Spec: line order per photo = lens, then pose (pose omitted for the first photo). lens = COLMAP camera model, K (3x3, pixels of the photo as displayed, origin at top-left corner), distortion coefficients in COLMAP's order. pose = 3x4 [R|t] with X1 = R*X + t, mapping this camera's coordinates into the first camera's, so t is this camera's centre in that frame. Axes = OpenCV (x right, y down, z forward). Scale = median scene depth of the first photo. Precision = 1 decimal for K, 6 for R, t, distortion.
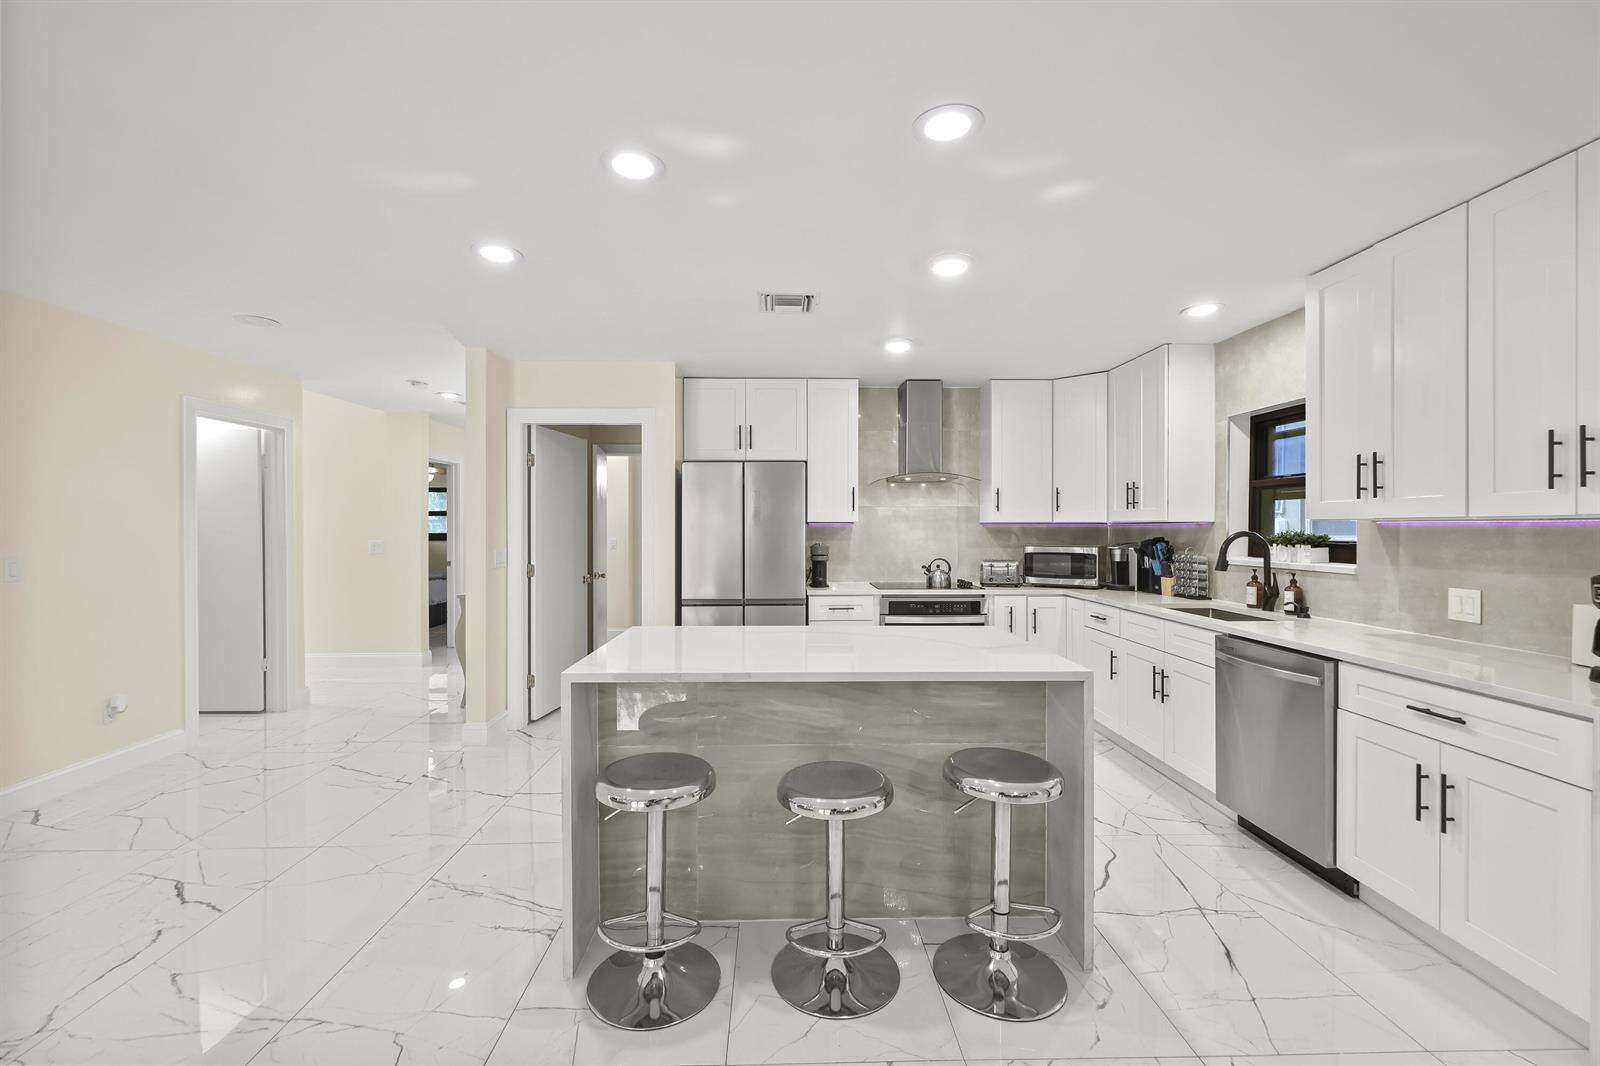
lens RADIAL K [[661.5, 0, 795.8], [0, 661.5, 531.4], [0, 0, 1]] dist [0.000729, -0.000142]
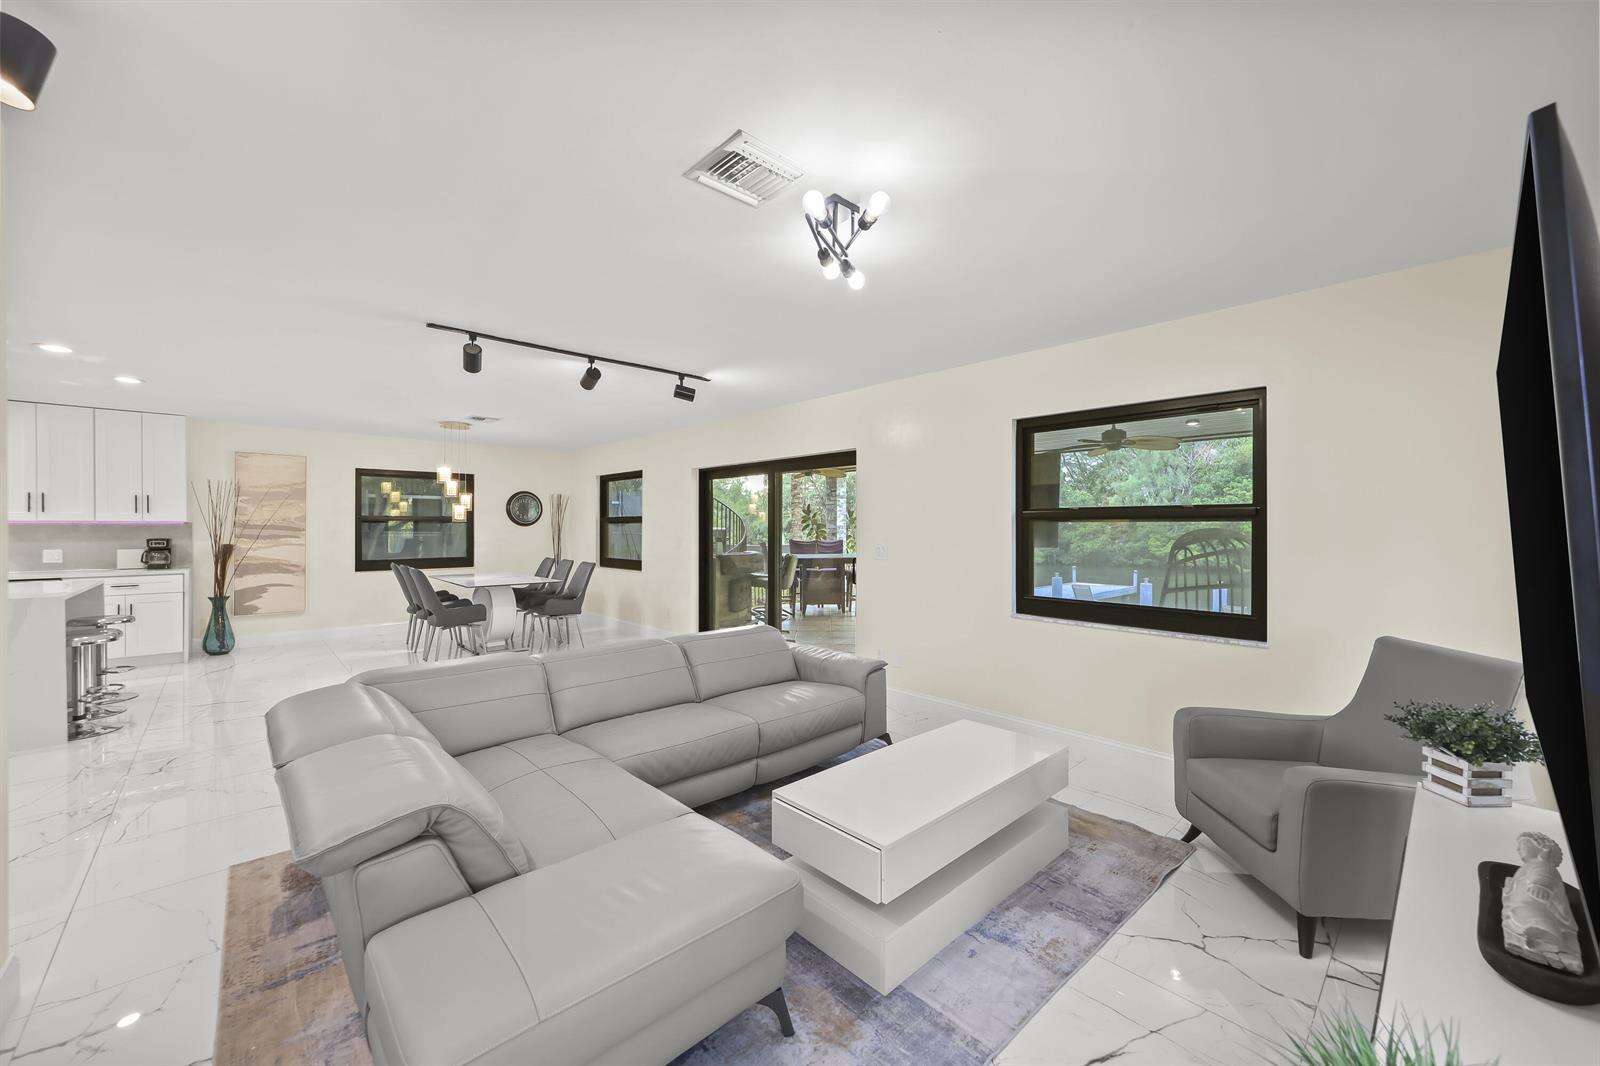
lens RADIAL K [[613.2, 0, 803.2], [0, 613.2, 529.6], [0, 0, 1]] dist [0.000357, 0.000051]
pose [[-0.662700, -0.005075, 0.748868, -1.434488], [0.002311, 0.999958, 0.008821, -0.000483], [-0.748882, 0.007576, -0.662660, 0.235340]]
